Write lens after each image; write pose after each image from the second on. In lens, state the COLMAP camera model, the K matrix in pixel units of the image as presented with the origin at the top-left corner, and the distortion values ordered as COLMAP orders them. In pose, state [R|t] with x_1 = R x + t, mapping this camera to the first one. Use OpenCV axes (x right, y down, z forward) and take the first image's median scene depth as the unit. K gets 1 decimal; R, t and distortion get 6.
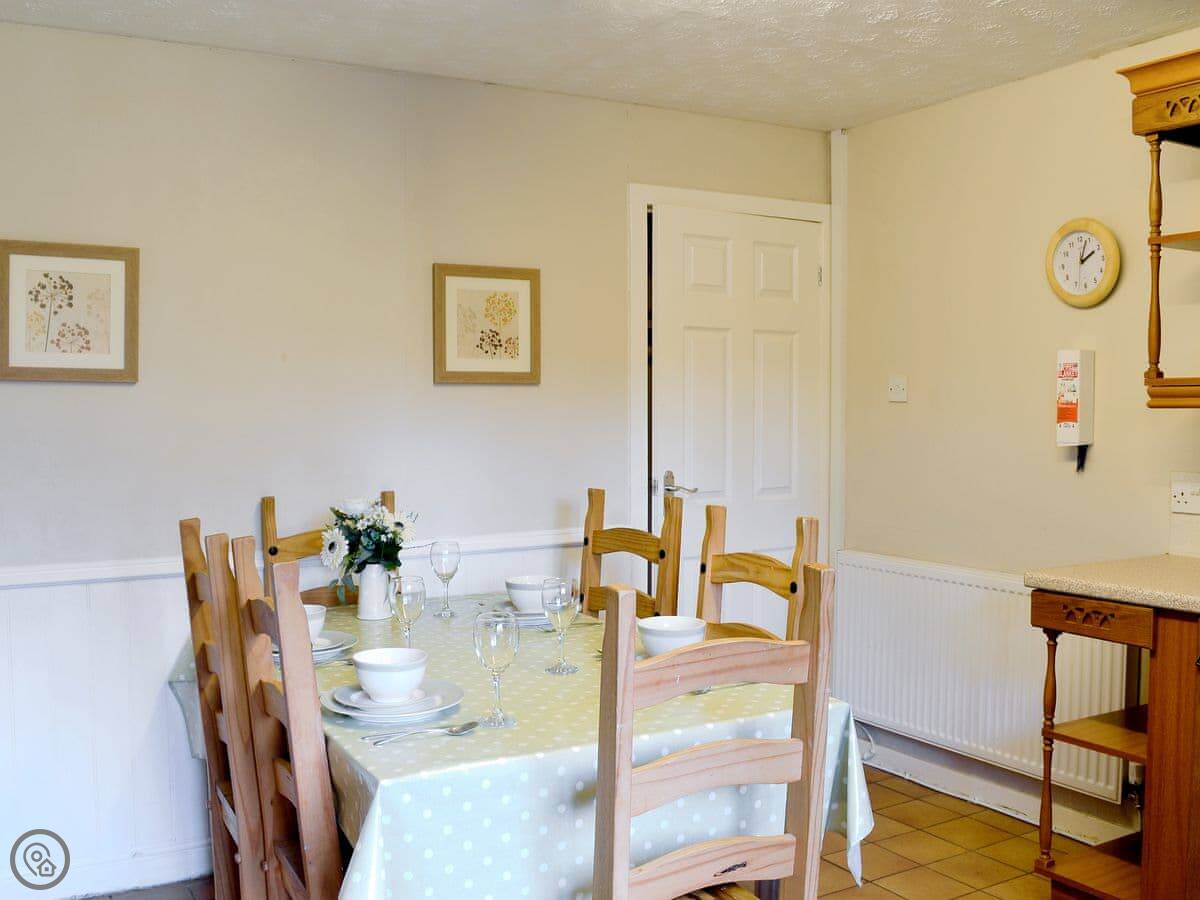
lens RADIAL K [[1157.3, 0, 600.0], [0, 1157.3, 450.0], [0, 0, 1]] dist [-0.019634, -0.007807]
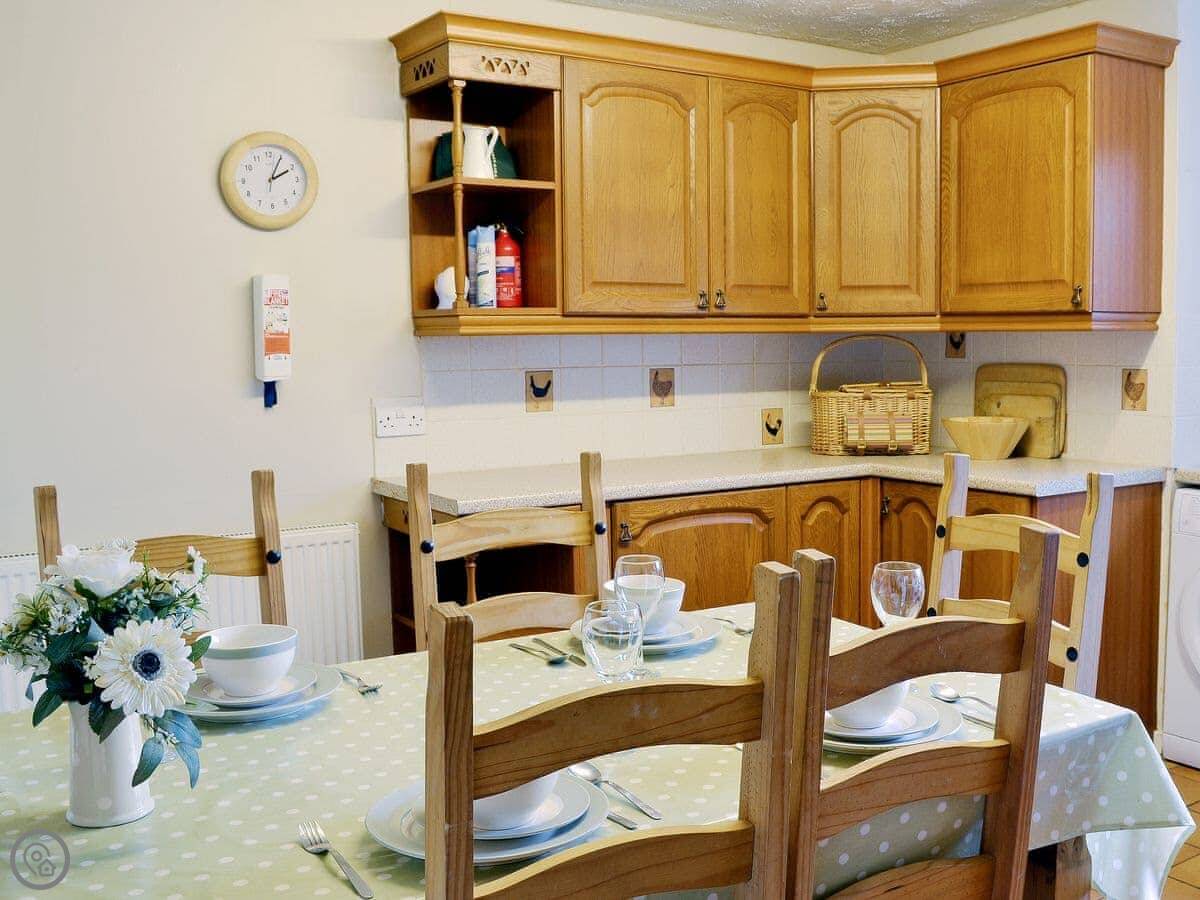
lens RADIAL K [[1180.8, 0, 600.0], [0, 1180.8, 450.0], [0, 0, 1]] dist [0.001929, 0.002018]
pose [[-0.048825, -0.080101, 0.995590, -0.556115], [0.054141, 0.995101, 0.082716, -0.011989], [-0.997339, 0.057941, -0.044249, 0.794602]]
